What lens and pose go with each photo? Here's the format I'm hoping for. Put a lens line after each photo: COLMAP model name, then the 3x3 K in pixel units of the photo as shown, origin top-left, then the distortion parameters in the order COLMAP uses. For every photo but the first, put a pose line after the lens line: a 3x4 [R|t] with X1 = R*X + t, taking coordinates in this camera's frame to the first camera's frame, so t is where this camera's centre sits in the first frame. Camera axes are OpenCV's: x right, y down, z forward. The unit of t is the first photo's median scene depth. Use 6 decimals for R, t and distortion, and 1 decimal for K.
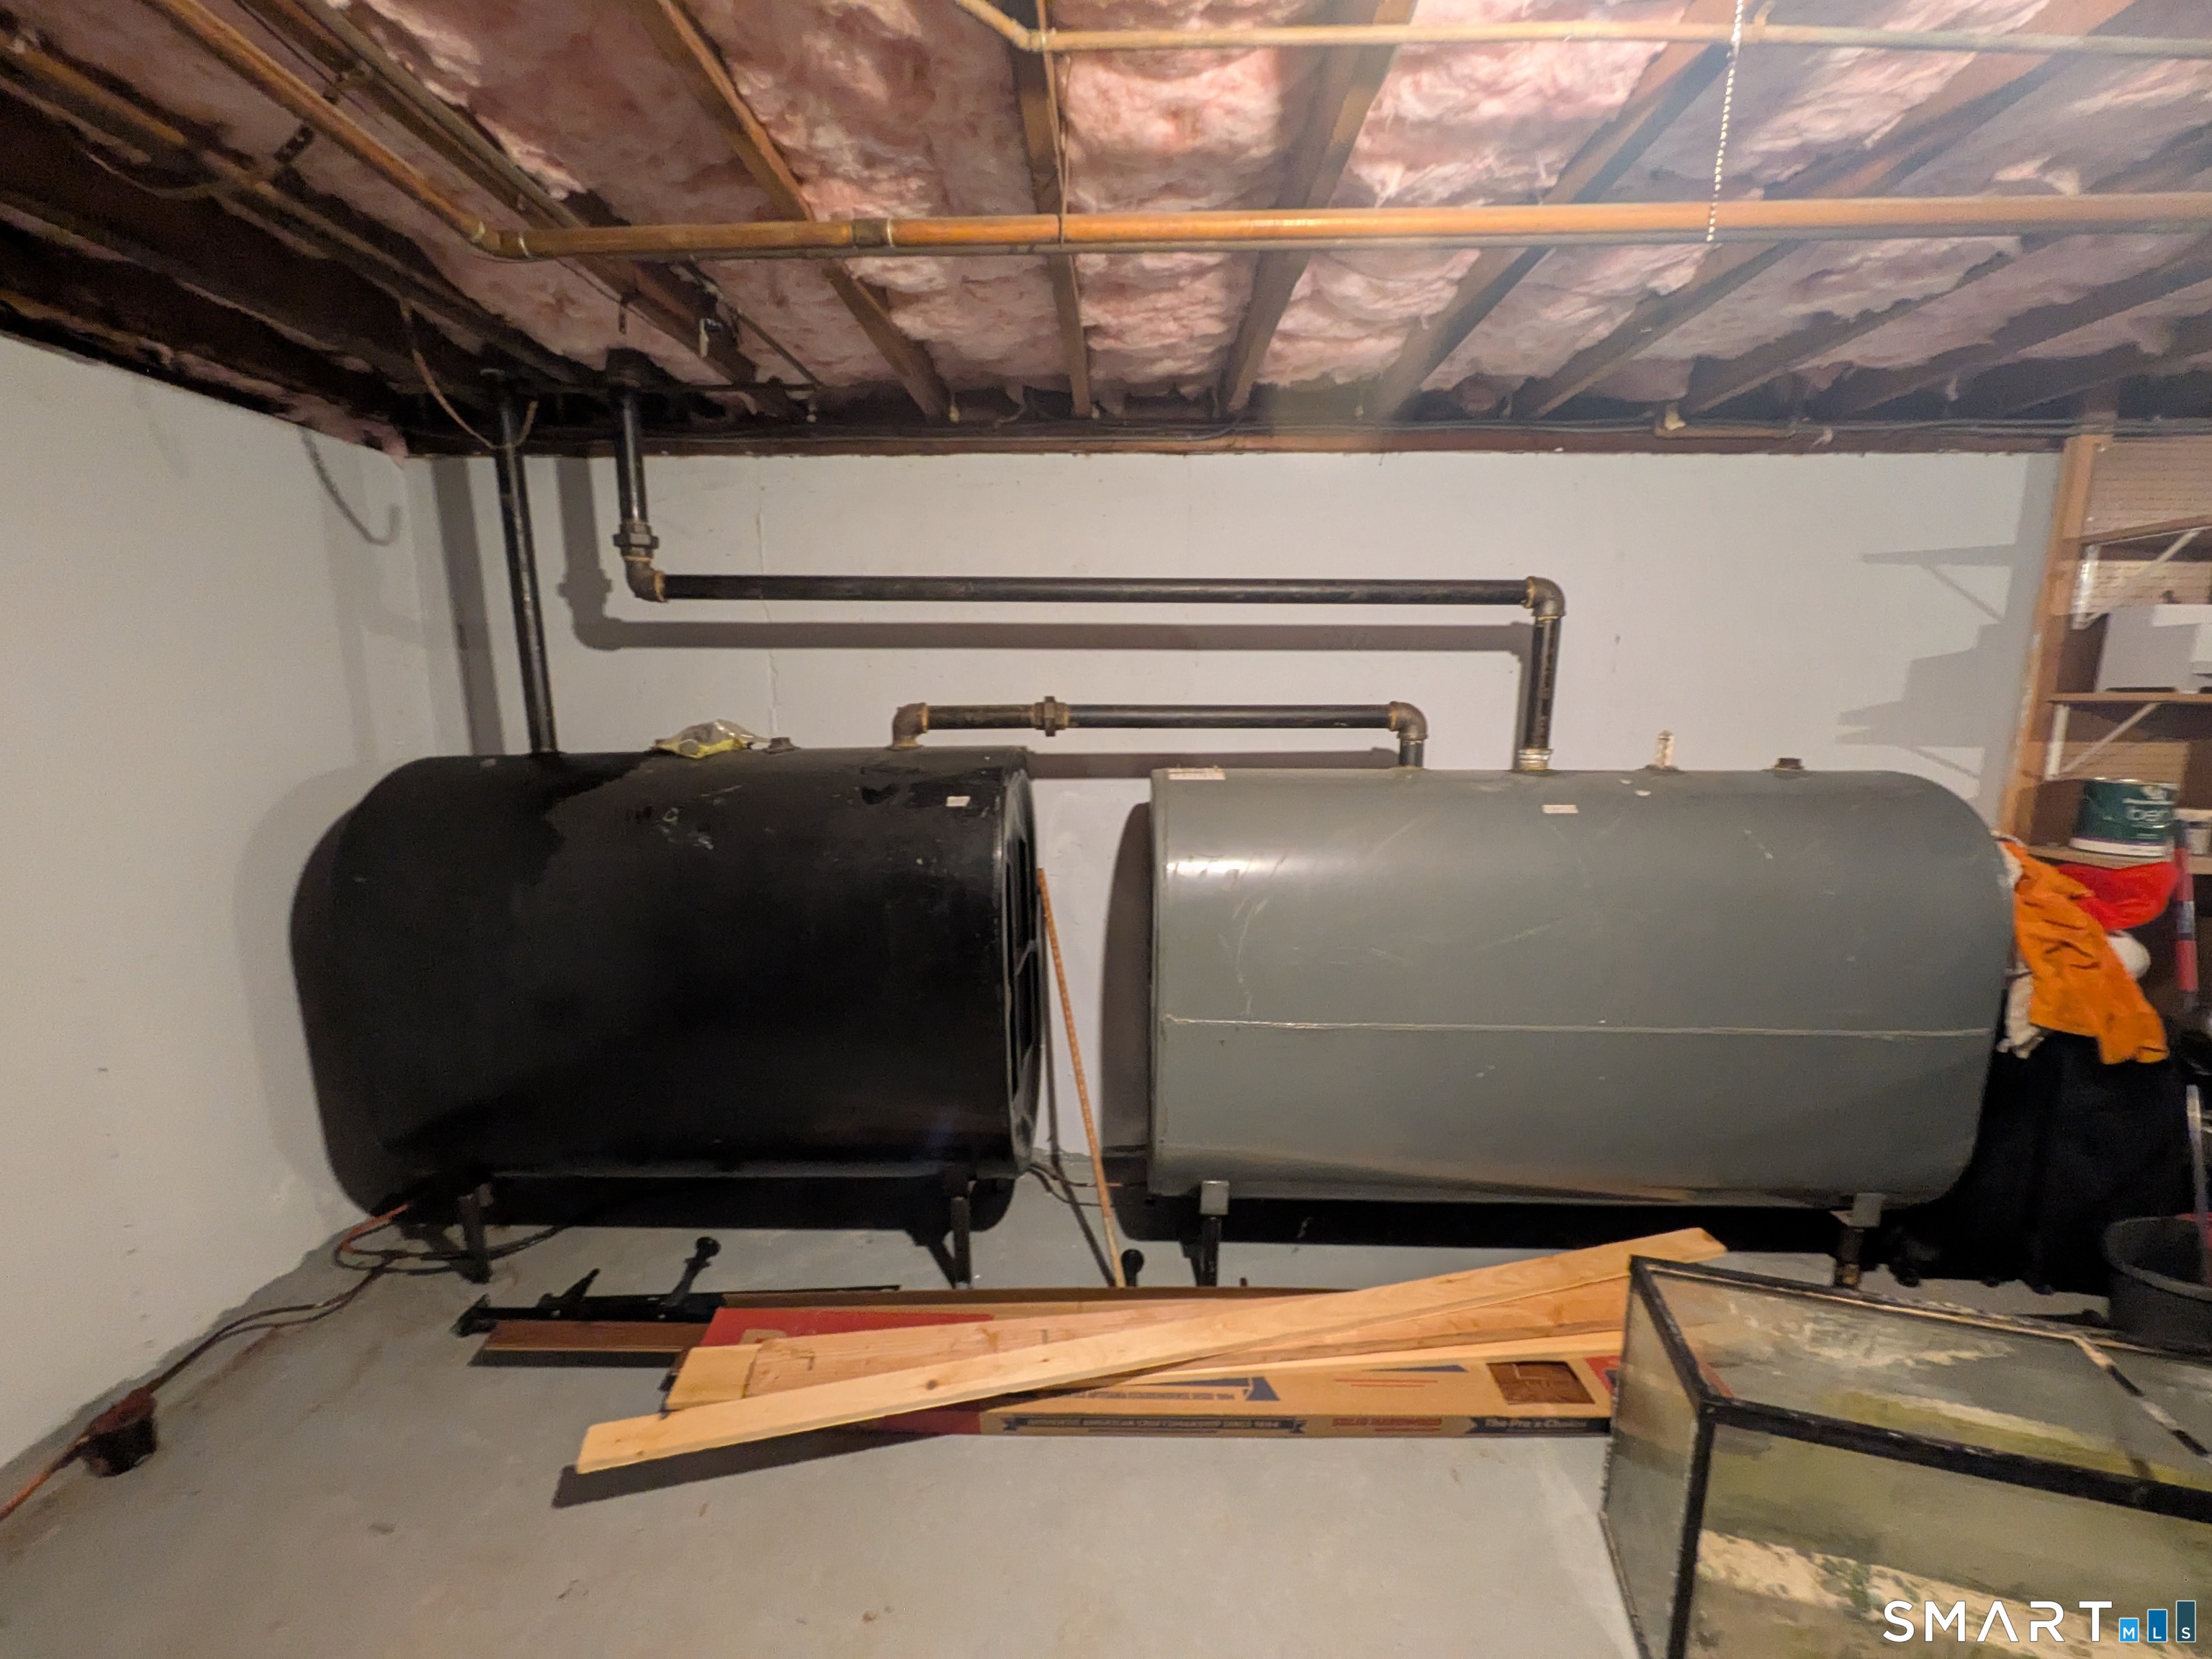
lens RADIAL K [[878.9, 0, 1106.0], [0, 878.9, 829.5], [0, 0, 1]] dist [0.009730, 0.000419]
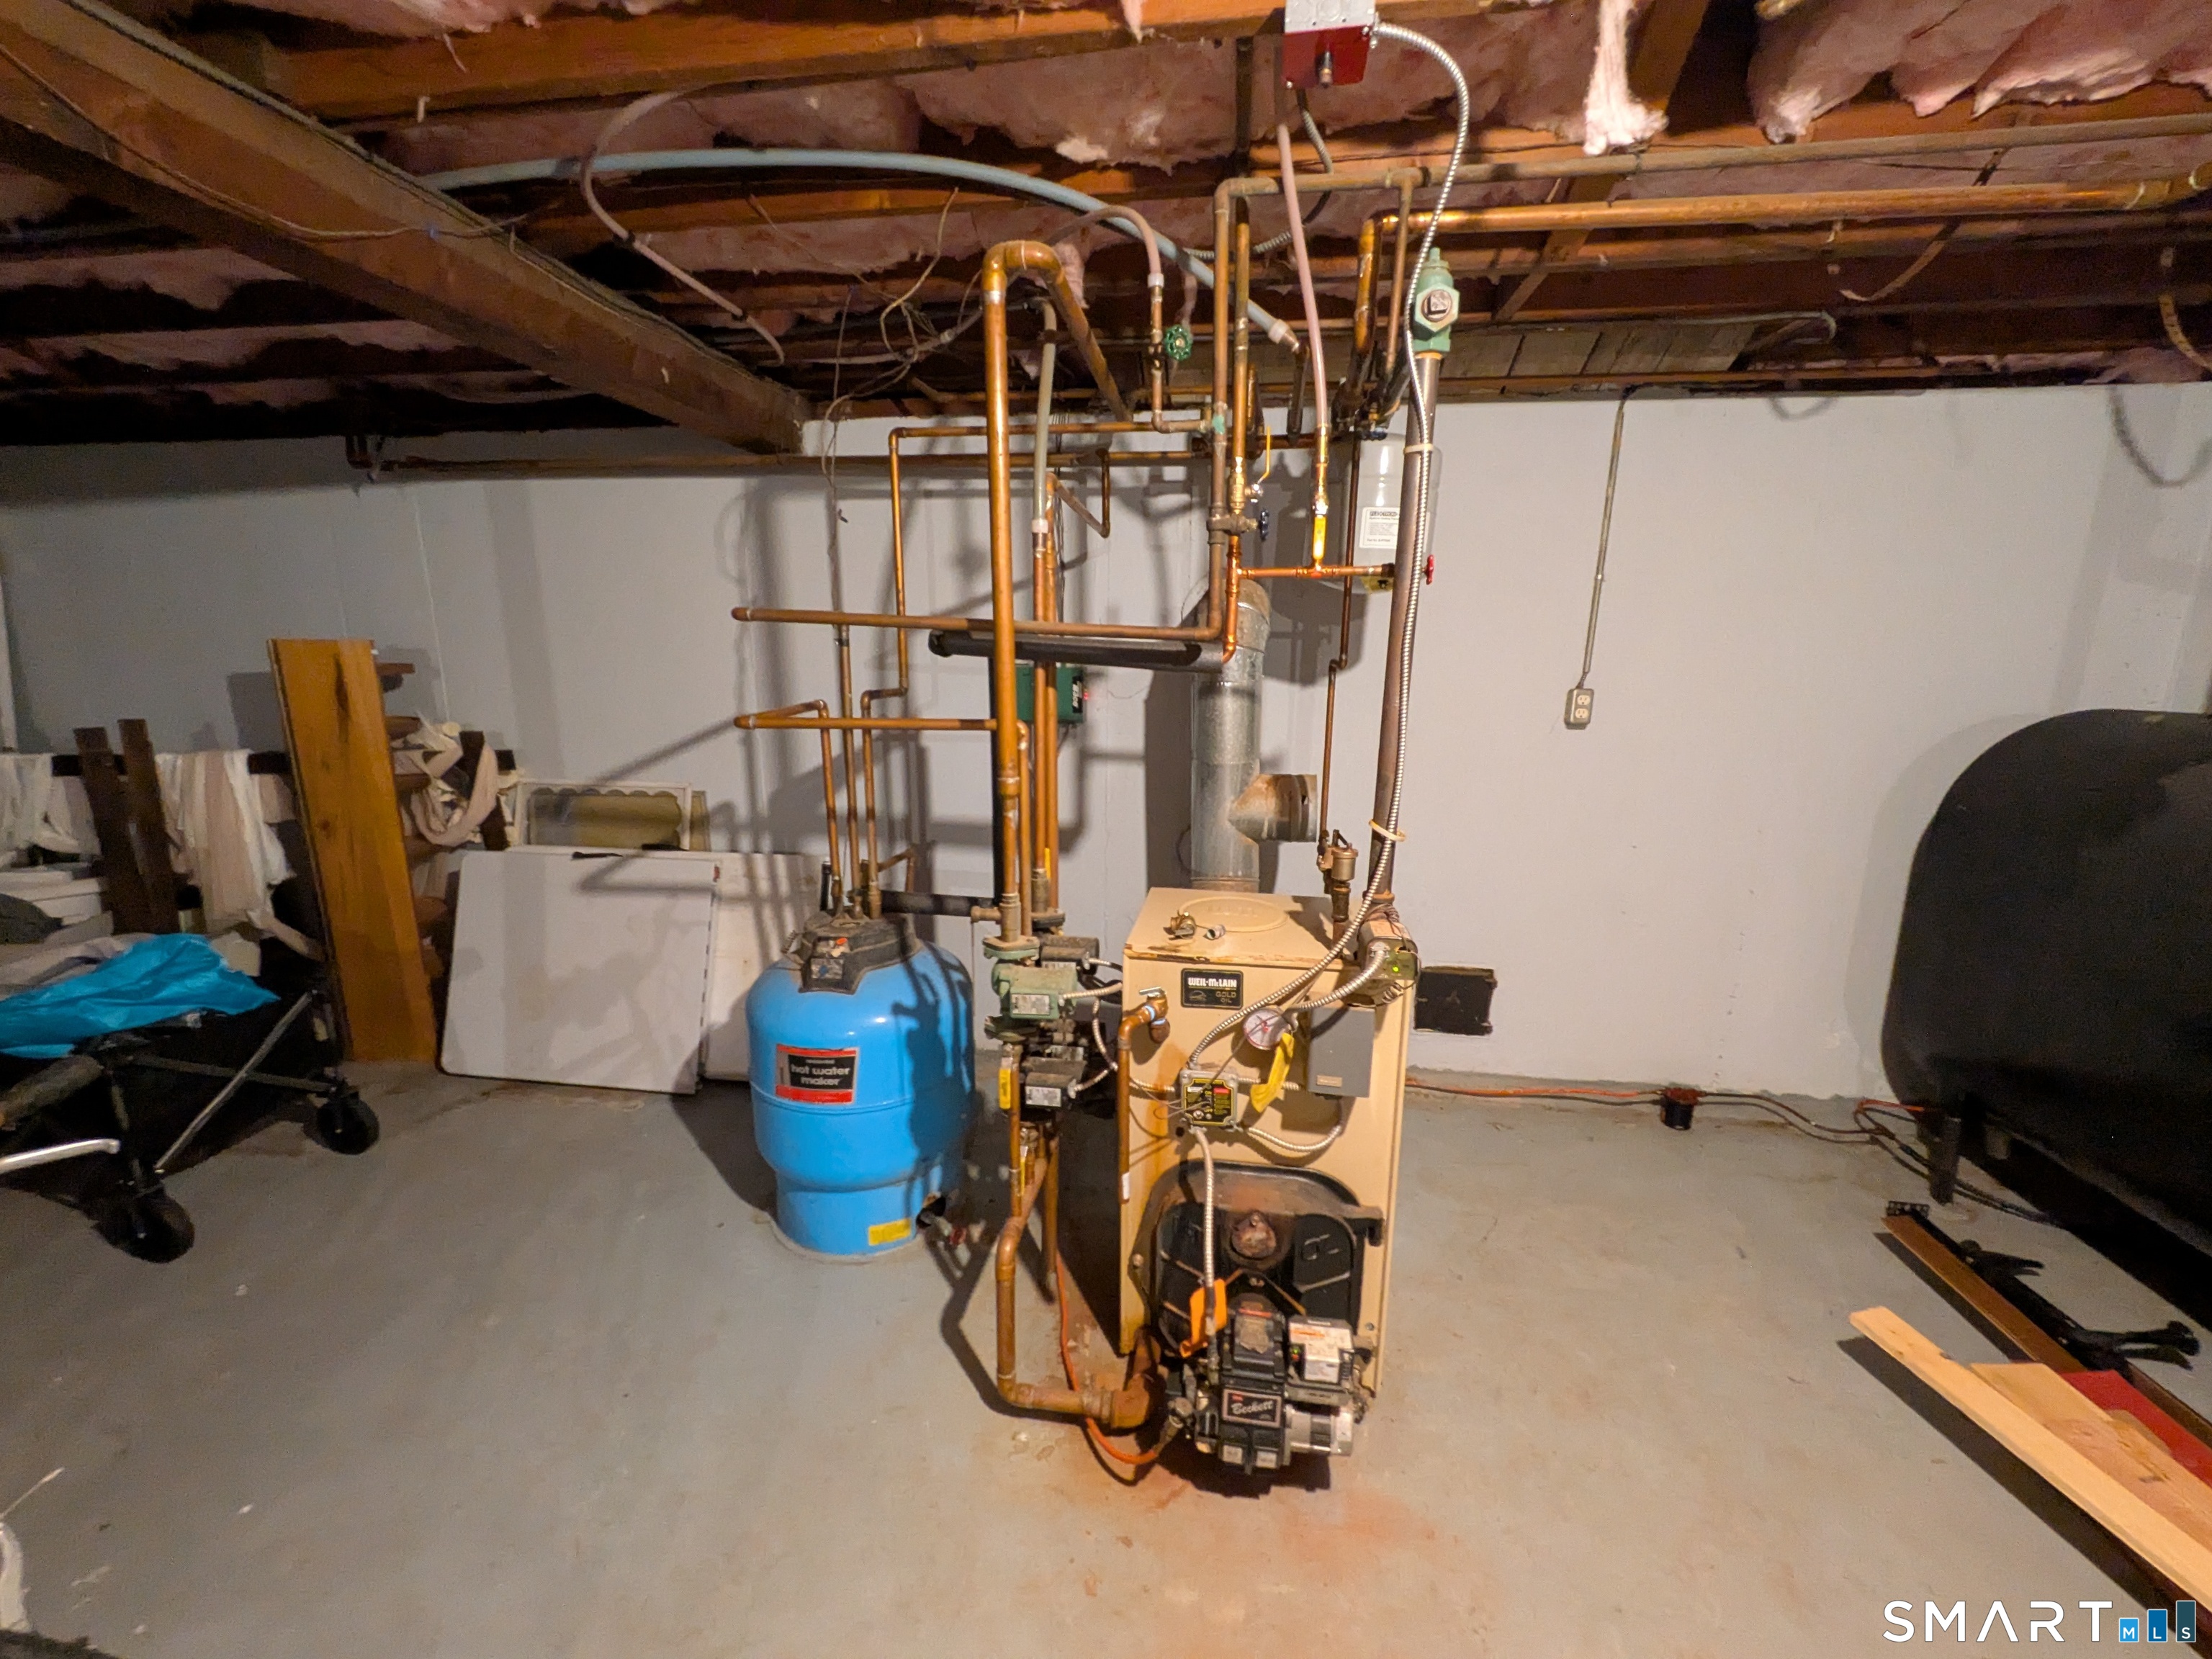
lens RADIAL K [[878.9, 0, 1106.0], [0, 878.9, 829.5], [0, 0, 1]] dist [0.009730, 0.000419]
pose [[-0.108662, 0.212417, -0.971119, 0.354841], [-0.164904, 0.959517, 0.228330, 0.003881], [0.980306, 0.184952, -0.069235, 0.009047]]
